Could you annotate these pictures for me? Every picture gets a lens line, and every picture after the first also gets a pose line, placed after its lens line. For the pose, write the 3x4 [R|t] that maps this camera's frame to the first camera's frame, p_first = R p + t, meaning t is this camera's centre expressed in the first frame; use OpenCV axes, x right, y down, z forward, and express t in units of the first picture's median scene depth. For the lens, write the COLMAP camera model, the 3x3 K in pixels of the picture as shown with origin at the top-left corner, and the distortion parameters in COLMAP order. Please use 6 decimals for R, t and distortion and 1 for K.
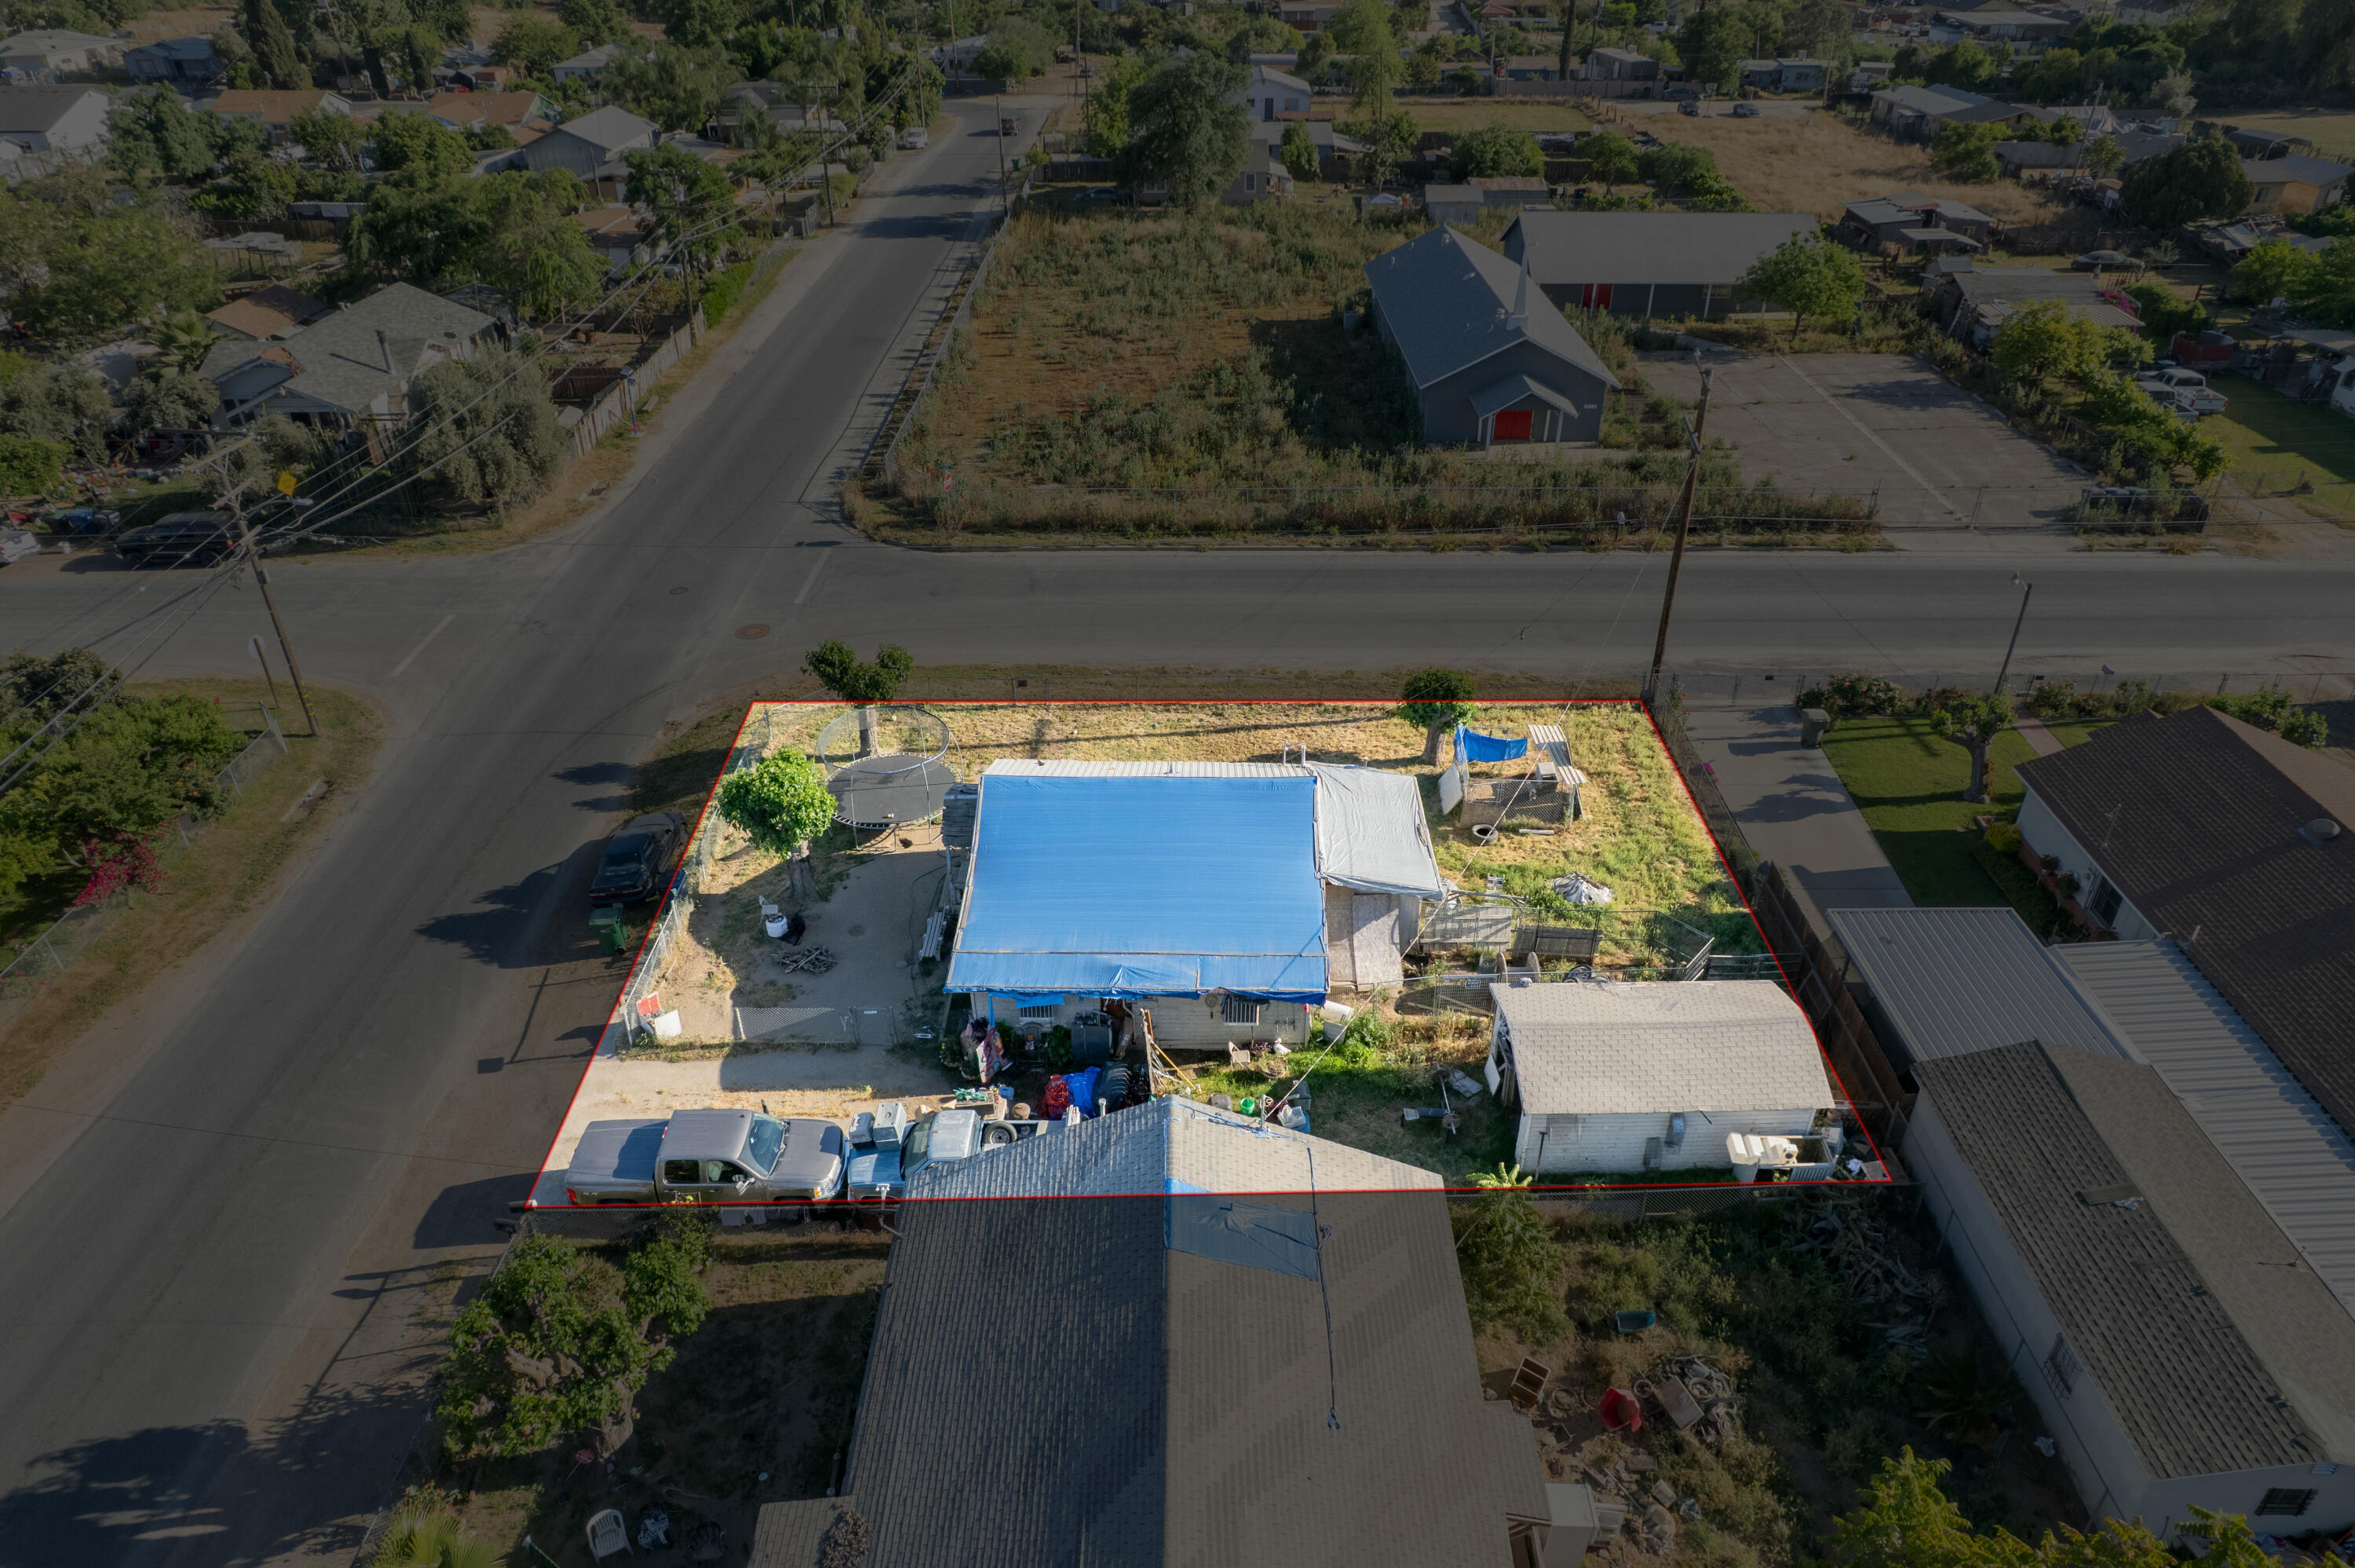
lens RADIAL K [[1511.4, 0, 1192.8], [0, 1511.4, 781.8], [0, 0, 1]] dist [-0.075584, 0.079701]
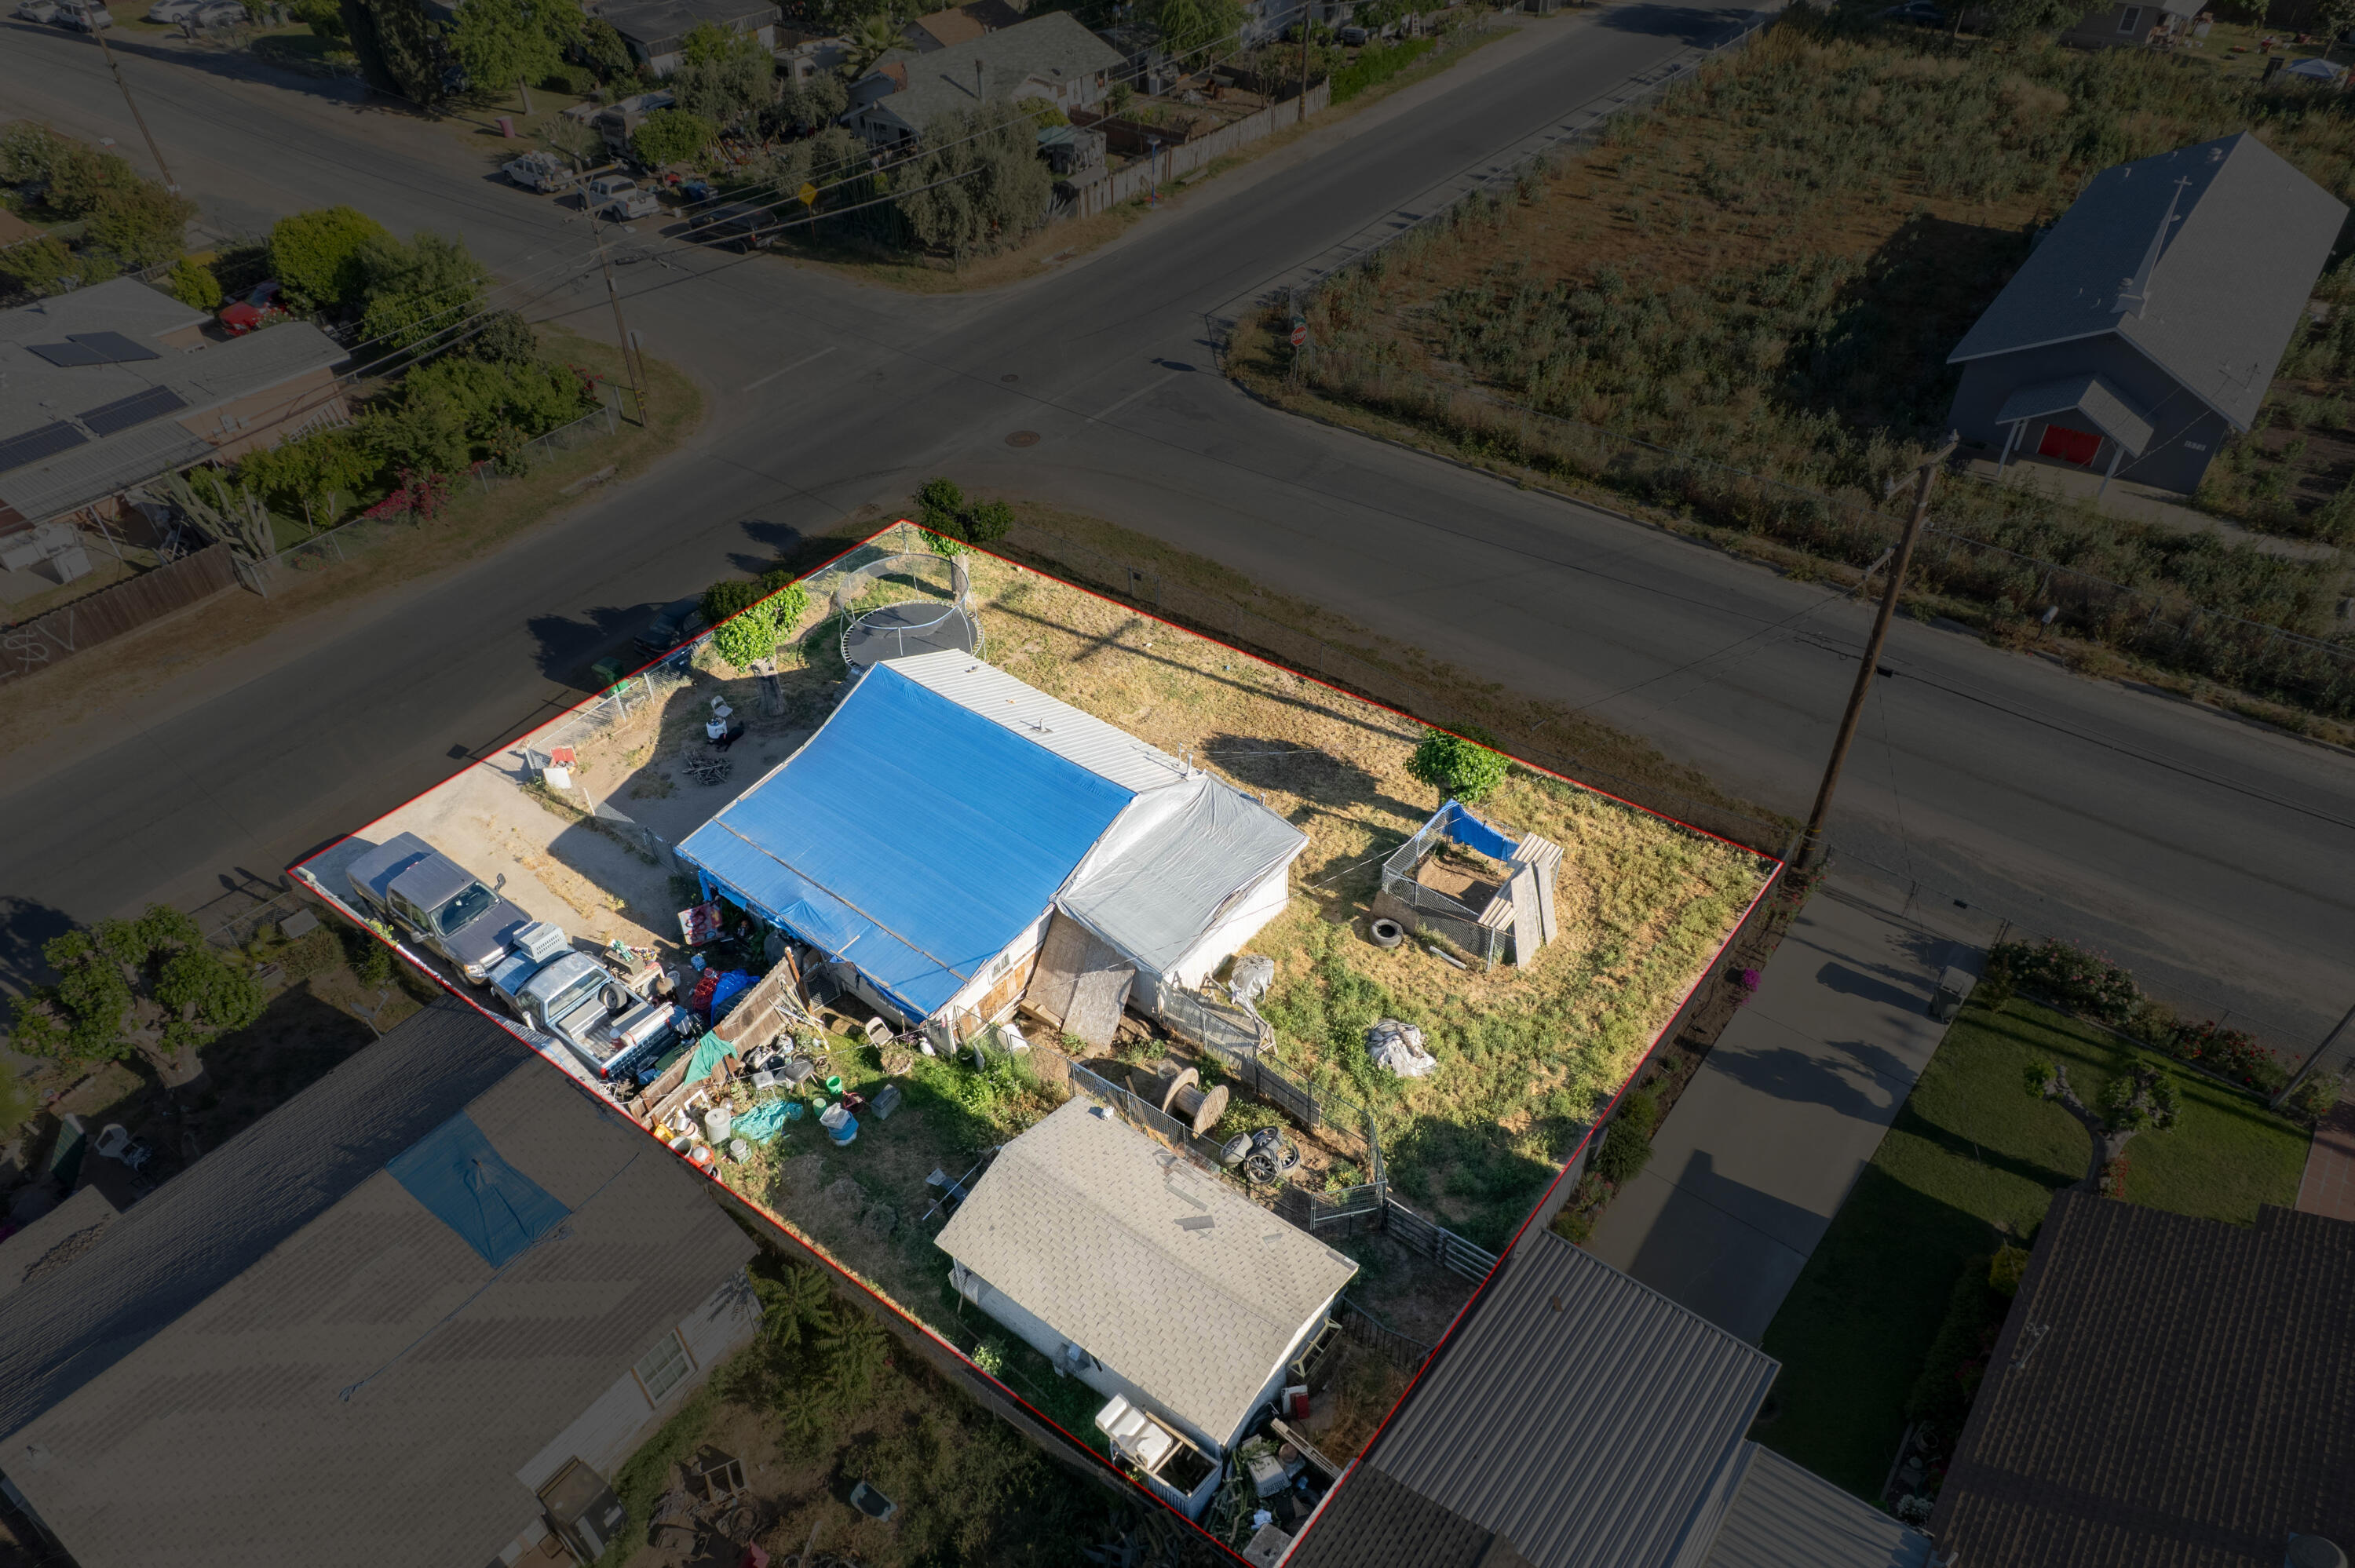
lens RADIAL K [[1511.4, 0, 1192.8], [0, 1511.4, 781.8], [0, 0, 1]] dist [-0.075584, 0.079701]
pose [[0.794112, 0.383864, -0.471206, 0.415559], [-0.306207, 0.922405, 0.235387, -0.182138], [0.524999, -0.042637, 0.850034, 0.211104]]
